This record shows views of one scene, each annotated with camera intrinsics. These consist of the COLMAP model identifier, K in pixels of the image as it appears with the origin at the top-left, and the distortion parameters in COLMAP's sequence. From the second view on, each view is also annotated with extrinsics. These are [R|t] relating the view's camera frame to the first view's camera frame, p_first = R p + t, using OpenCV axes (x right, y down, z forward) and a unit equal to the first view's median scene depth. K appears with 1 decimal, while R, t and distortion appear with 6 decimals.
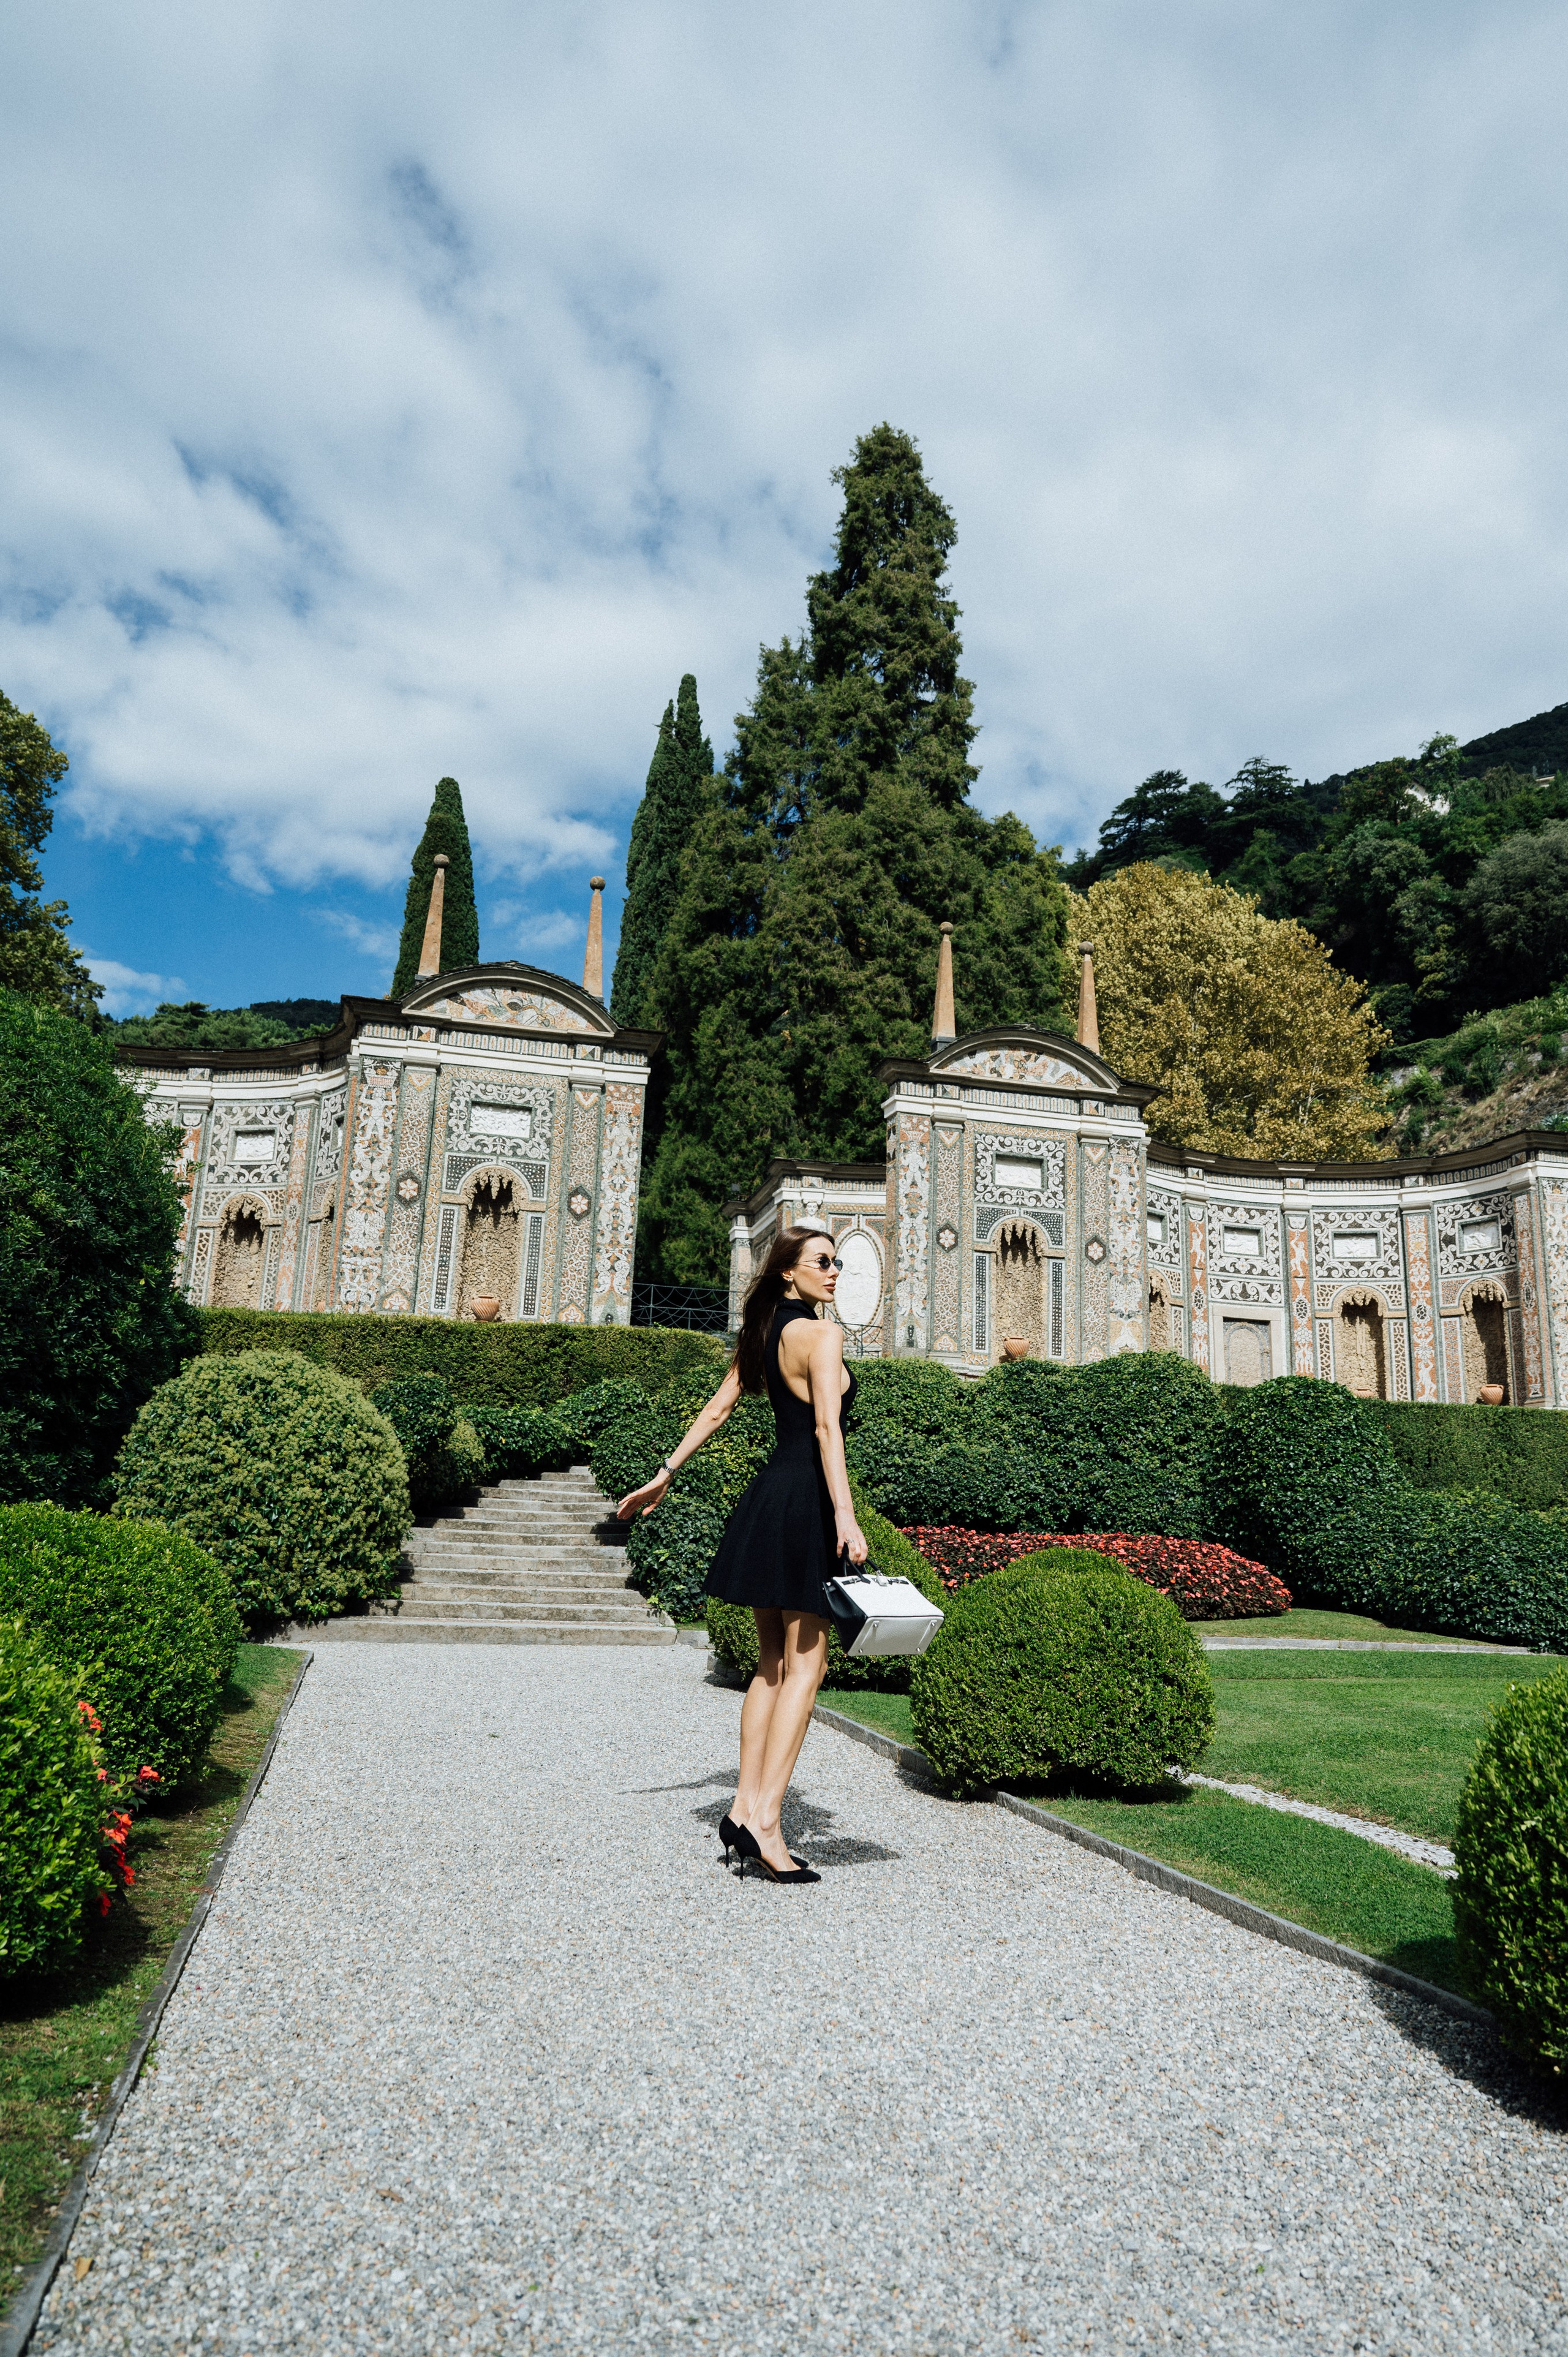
lens RADIAL K [[1591.8, 0, 784.0], [0, 1591.8, 1178.5], [0, 0, 1]] dist [-0.034366, 0.000242]
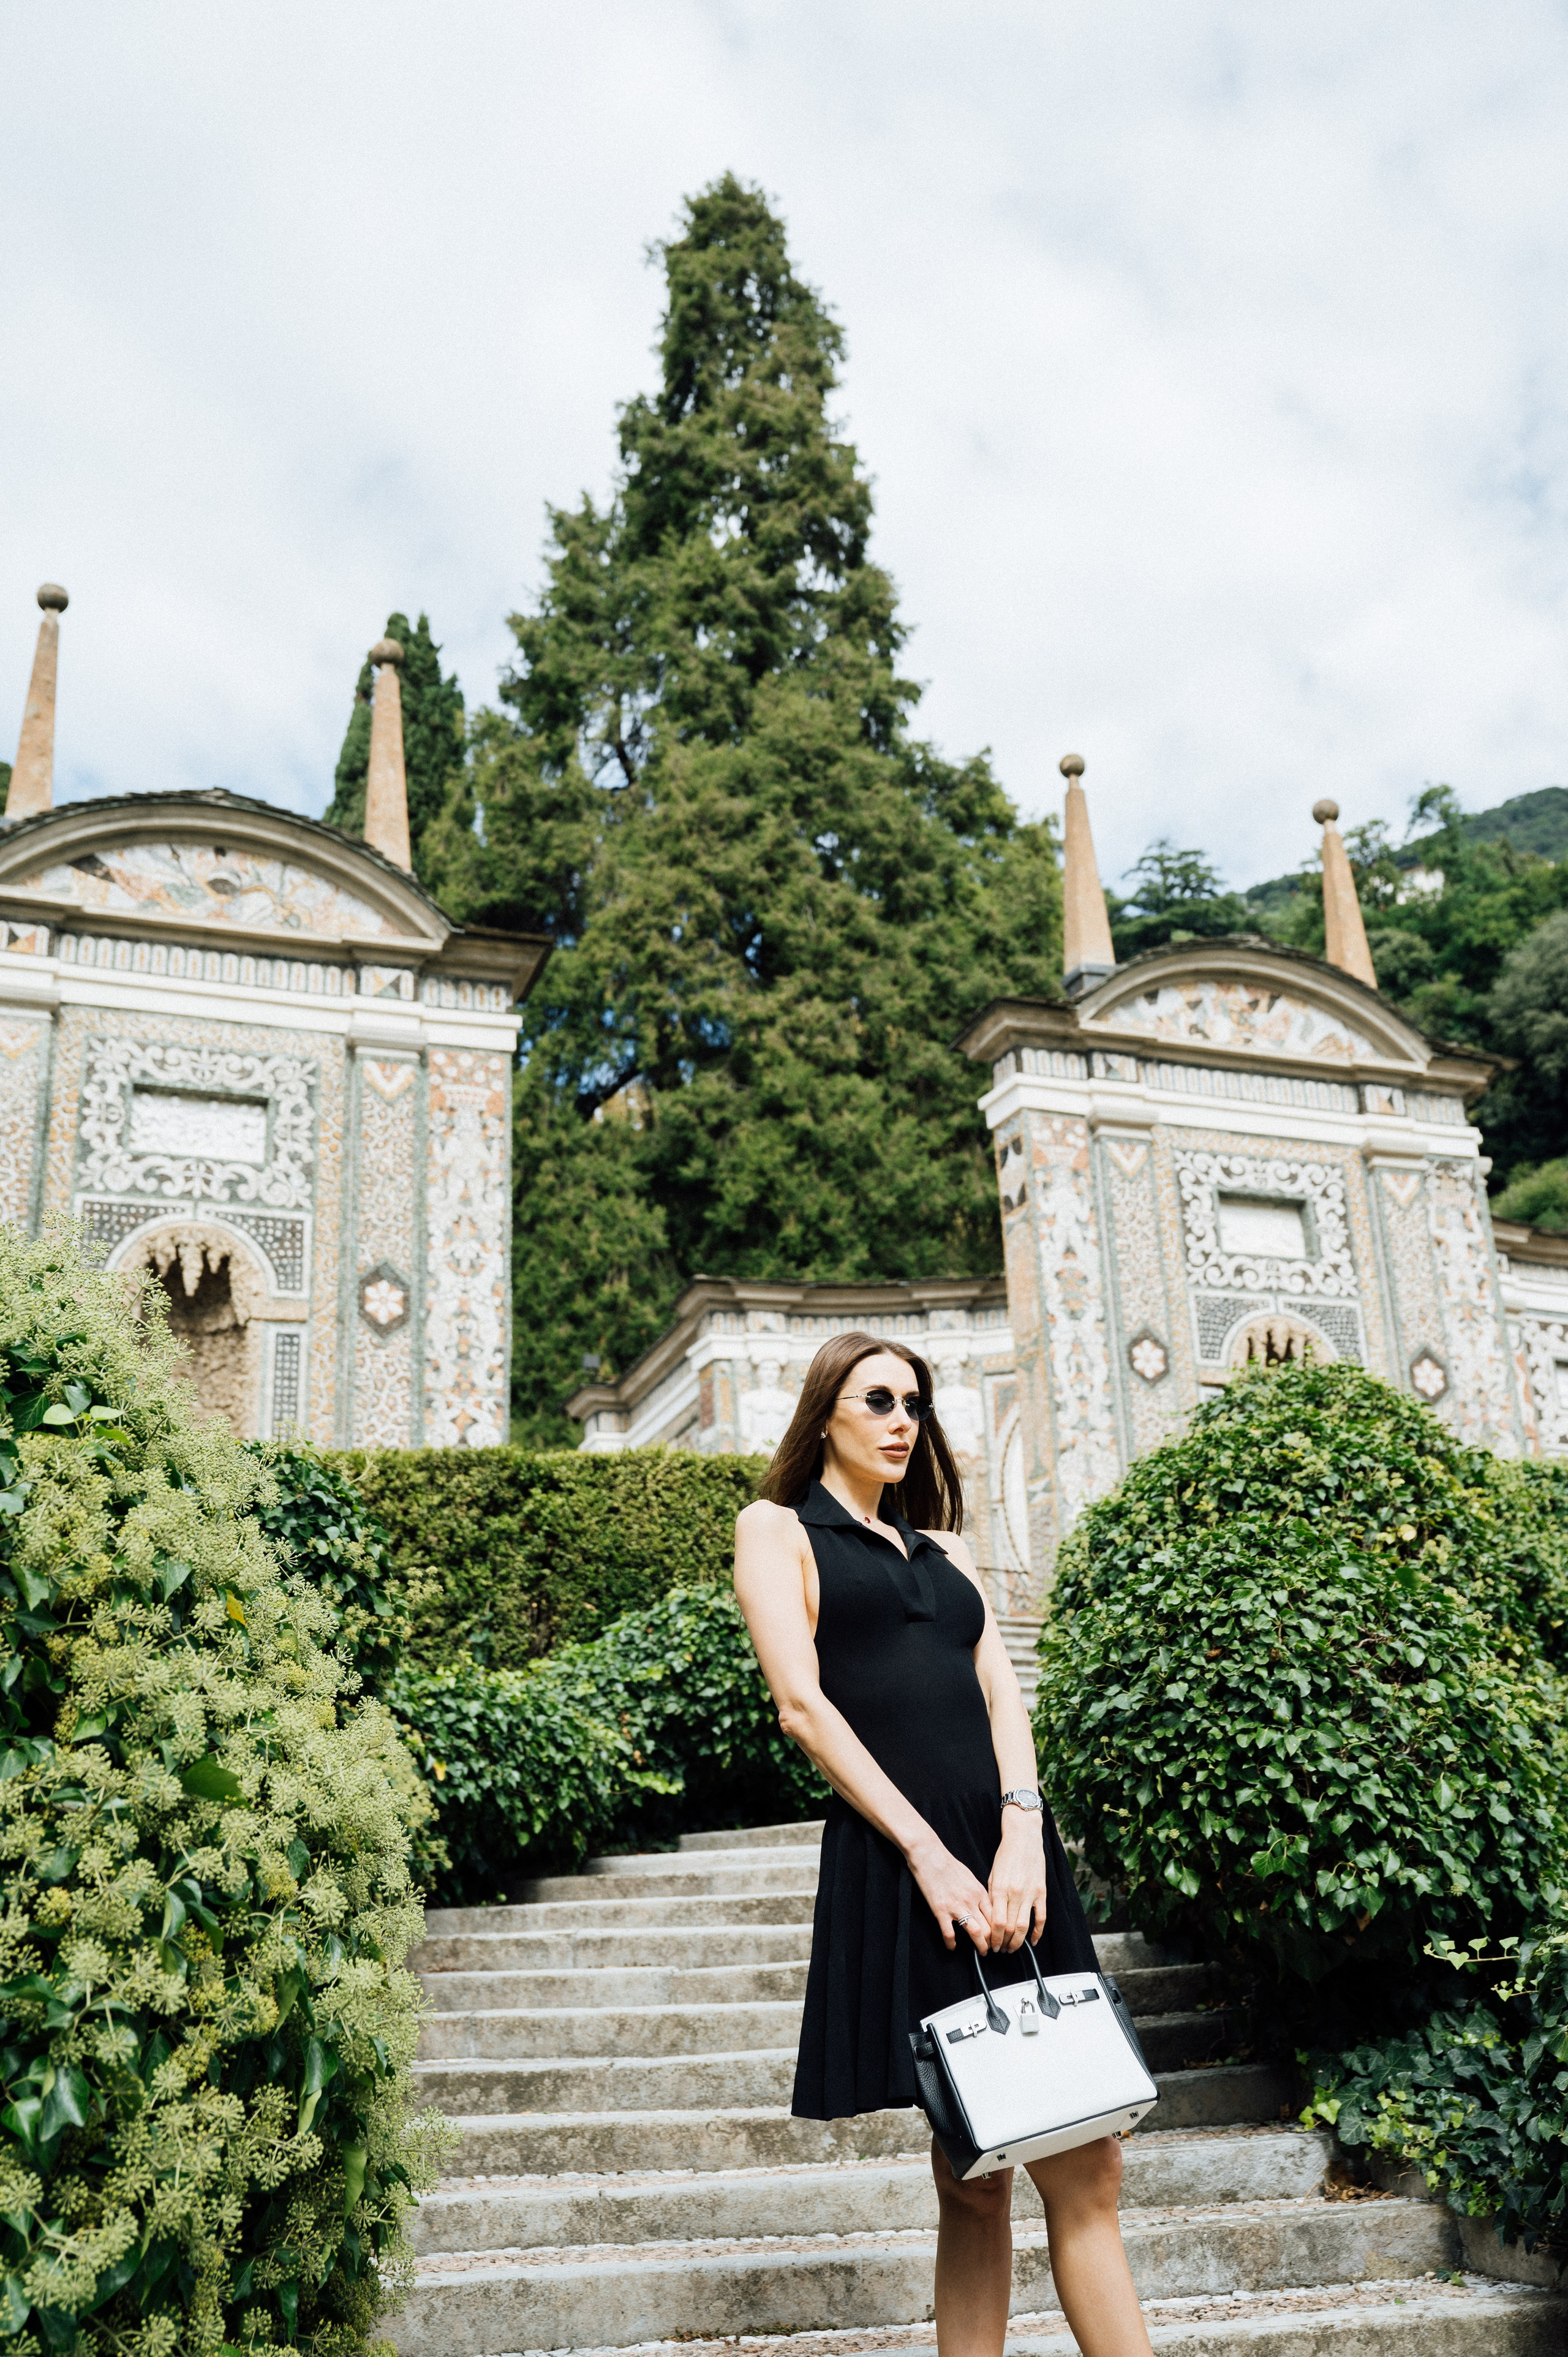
lens RADIAL K [[2280.4, 0, 784.0], [0, 2280.4, 1178.5], [0, 0, 1]] dist [-0.008949, -0.008221]
pose [[0.989929, -0.033199, 0.137620, -0.095020], [0.051308, 0.990158, -0.130208, 0.064786], [-0.131942, 0.135958, 0.981889, 0.318016]]
